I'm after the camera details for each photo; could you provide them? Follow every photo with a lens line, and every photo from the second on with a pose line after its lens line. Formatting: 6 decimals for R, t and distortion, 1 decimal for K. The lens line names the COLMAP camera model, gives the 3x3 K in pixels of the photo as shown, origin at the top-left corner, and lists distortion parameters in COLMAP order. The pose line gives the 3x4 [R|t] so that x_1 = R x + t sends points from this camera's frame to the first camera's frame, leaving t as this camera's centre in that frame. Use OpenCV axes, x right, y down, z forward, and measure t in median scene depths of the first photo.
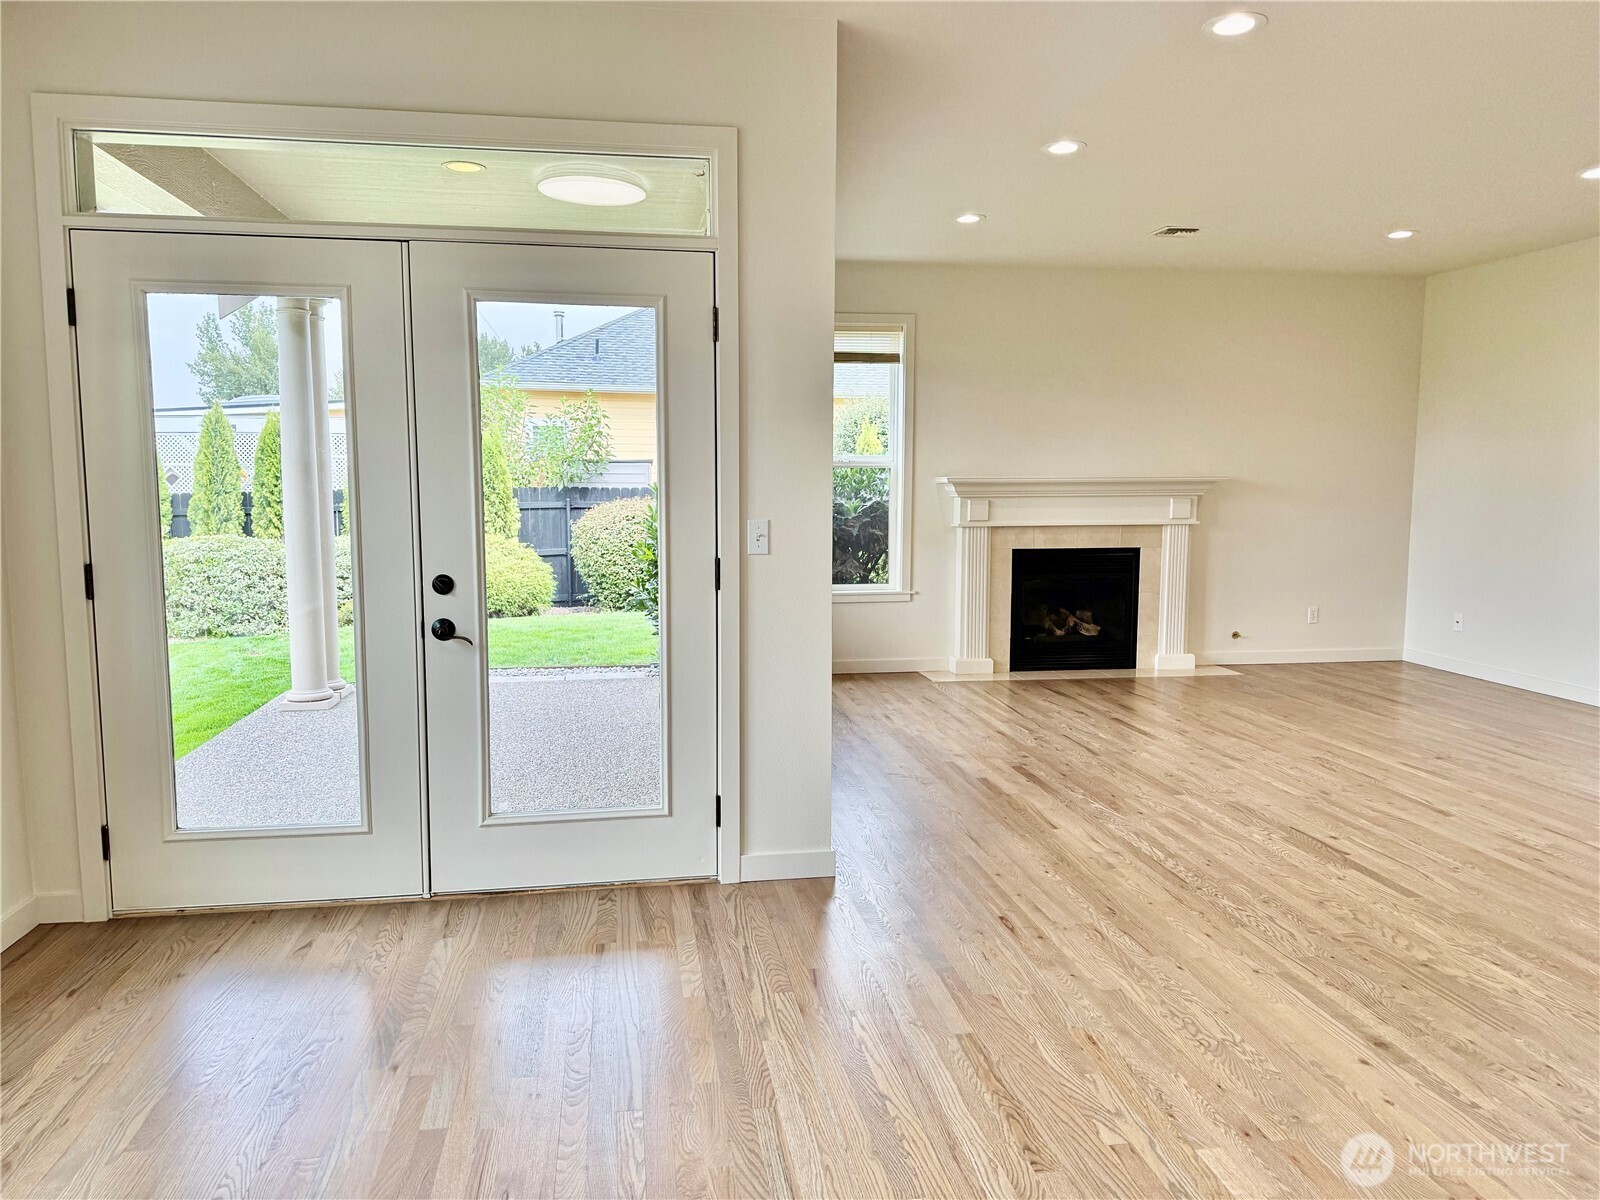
lens RADIAL K [[1119.5, 0, 800.0], [0, 1119.5, 600.0], [0, 0, 1]] dist [-0.021840, -0.006095]
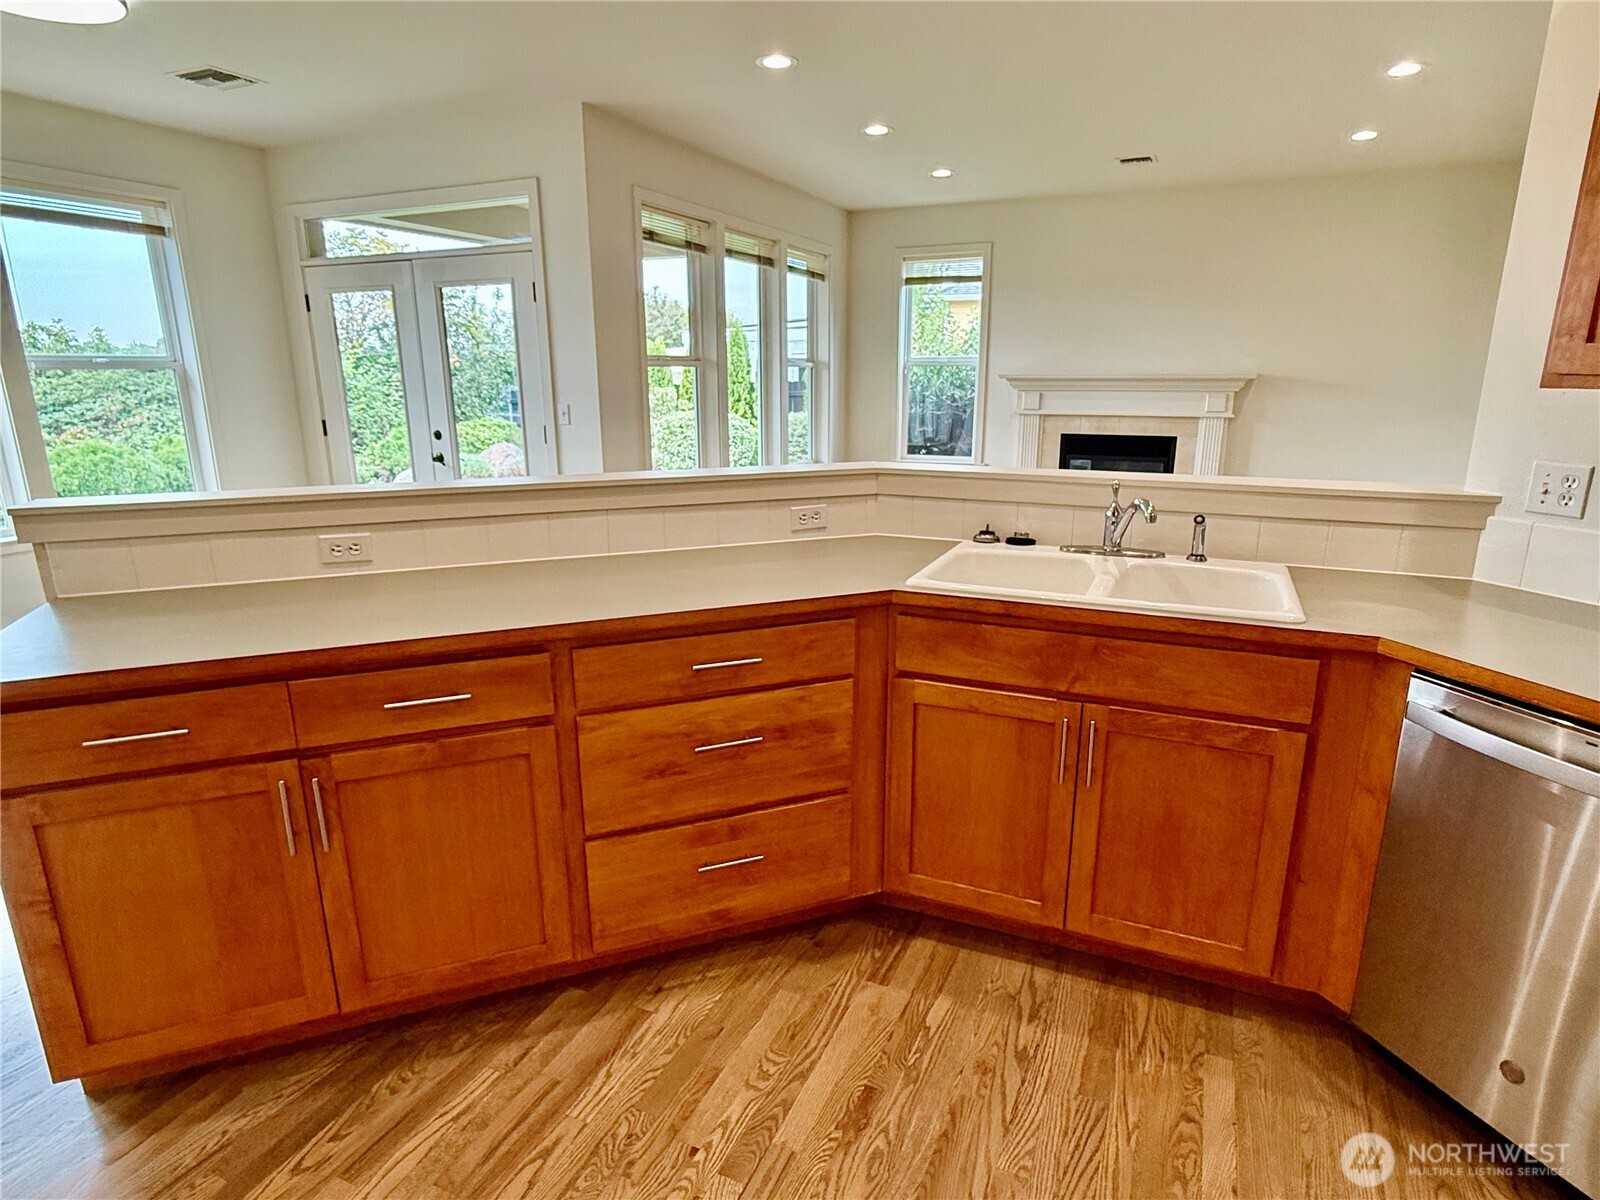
lens RADIAL K [[893.0, 0, 800.0], [0, 893.0, 600.0], [0, 0, 1]] dist [-0.022744, 0.000701]
pose [[0.845467, 0.129767, -0.518021, 0.488527], [-0.053285, 0.985686, 0.159952, -0.005516], [0.531362, -0.107631, 0.840280, -0.010308]]
